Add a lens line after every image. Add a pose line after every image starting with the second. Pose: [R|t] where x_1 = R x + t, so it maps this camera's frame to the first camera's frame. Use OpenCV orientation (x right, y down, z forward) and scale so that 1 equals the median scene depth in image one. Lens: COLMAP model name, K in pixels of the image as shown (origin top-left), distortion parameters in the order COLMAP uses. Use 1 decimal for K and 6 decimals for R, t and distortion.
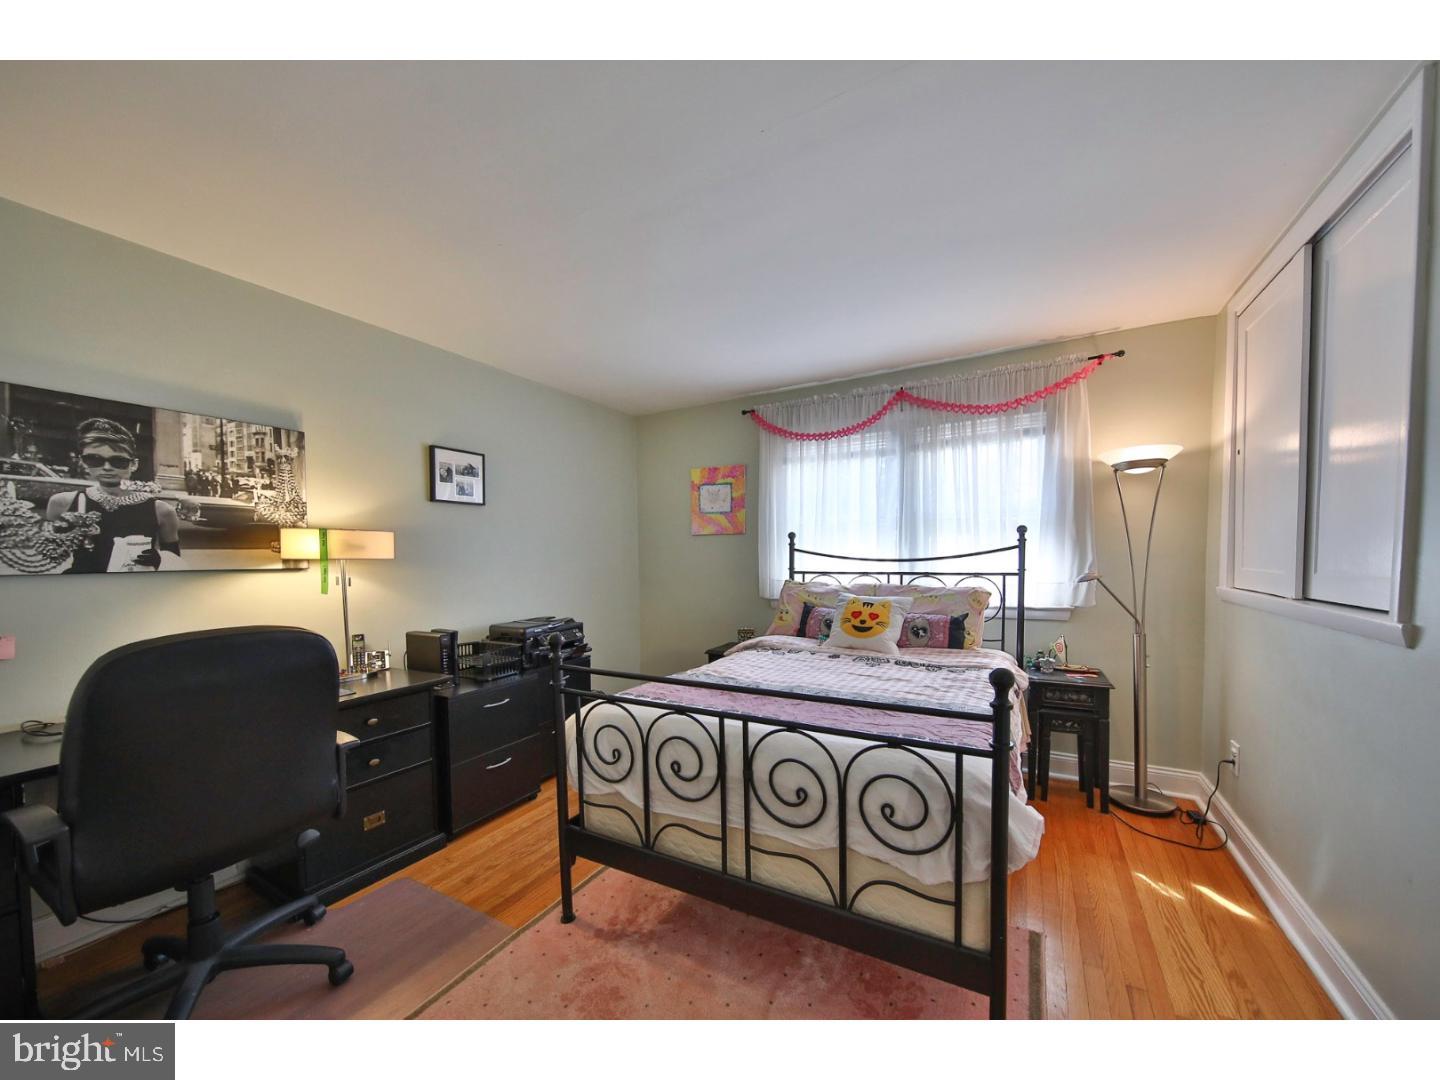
lens RADIAL K [[507.1, 0, 783.9], [0, 507.1, 580.6], [0, 0, 1]] dist [0.001166, -0.000016]
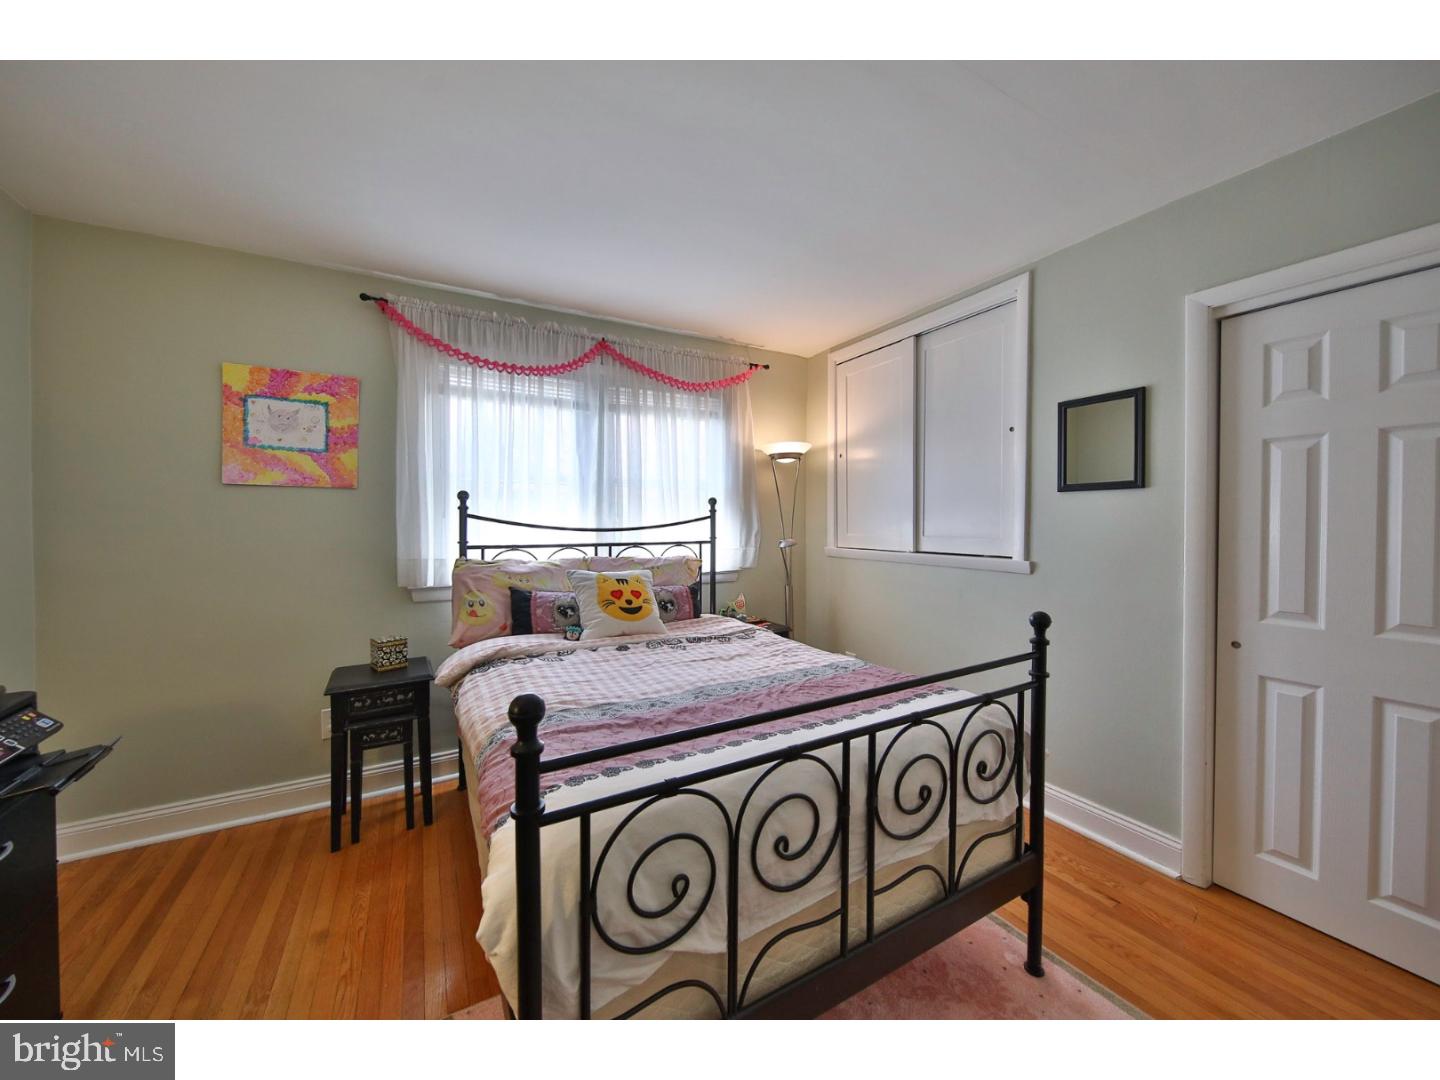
lens RADIAL K [[502.2, 0, 717.2], [0, 502.2, 535.9], [0, 0, 1]] dist [0.012413, -0.005378]
pose [[0.586171, -0.012994, 0.810083, -0.398027], [0.037211, 0.999248, -0.010897, -0.013500], [-0.809333, 0.036532, 0.586213, 0.342805]]
